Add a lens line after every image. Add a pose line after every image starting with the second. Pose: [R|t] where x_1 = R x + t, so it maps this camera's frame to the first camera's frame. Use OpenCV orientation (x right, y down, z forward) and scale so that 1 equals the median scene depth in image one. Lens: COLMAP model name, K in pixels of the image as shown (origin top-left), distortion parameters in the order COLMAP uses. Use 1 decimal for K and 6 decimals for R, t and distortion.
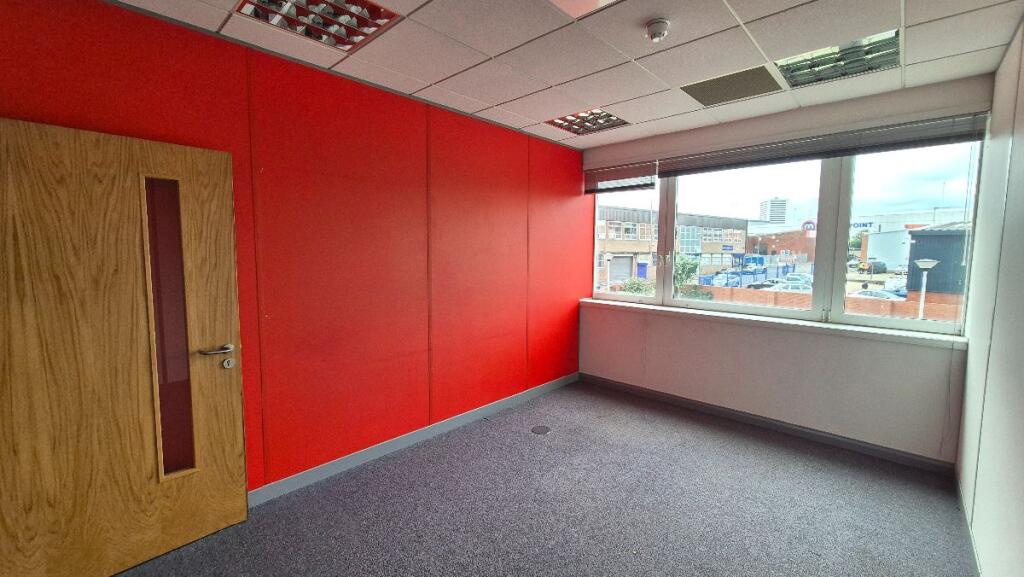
lens RADIAL K [[418.8, 0, 505.8], [0, 418.8, 287.1], [0, 0, 1]] dist [0.000167, 0.000109]
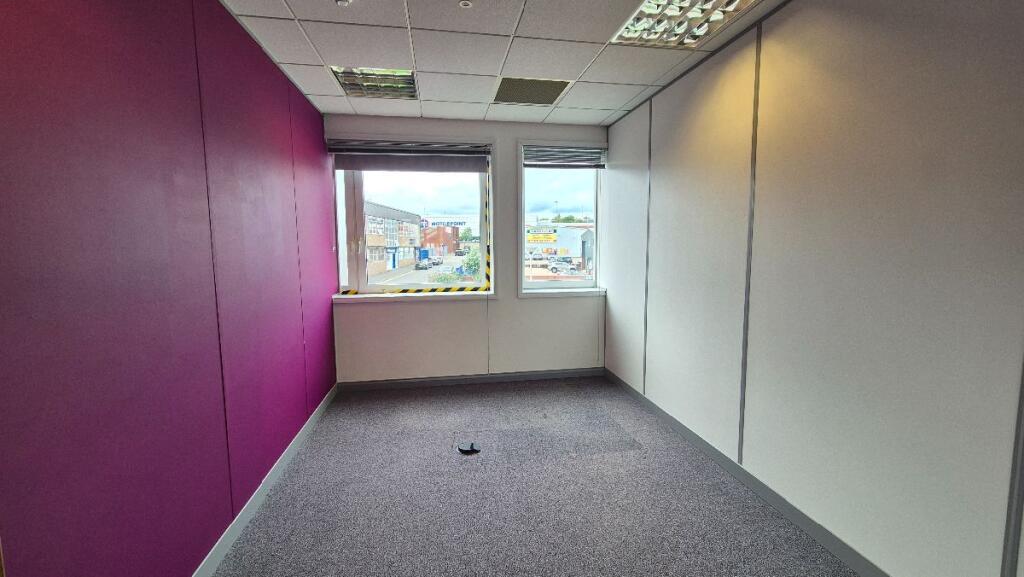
lens RADIAL K [[406.2, 0, 514.7], [0, 406.2, 298.6], [0, 0, 1]] dist [0.000255, 0.000033]
pose [[0.590299, -0.122106, 0.797896, -0.269039], [0.076845, 0.992503, 0.095036, -0.017035], [-0.803519, 0.005215, 0.595257, 0.236884]]
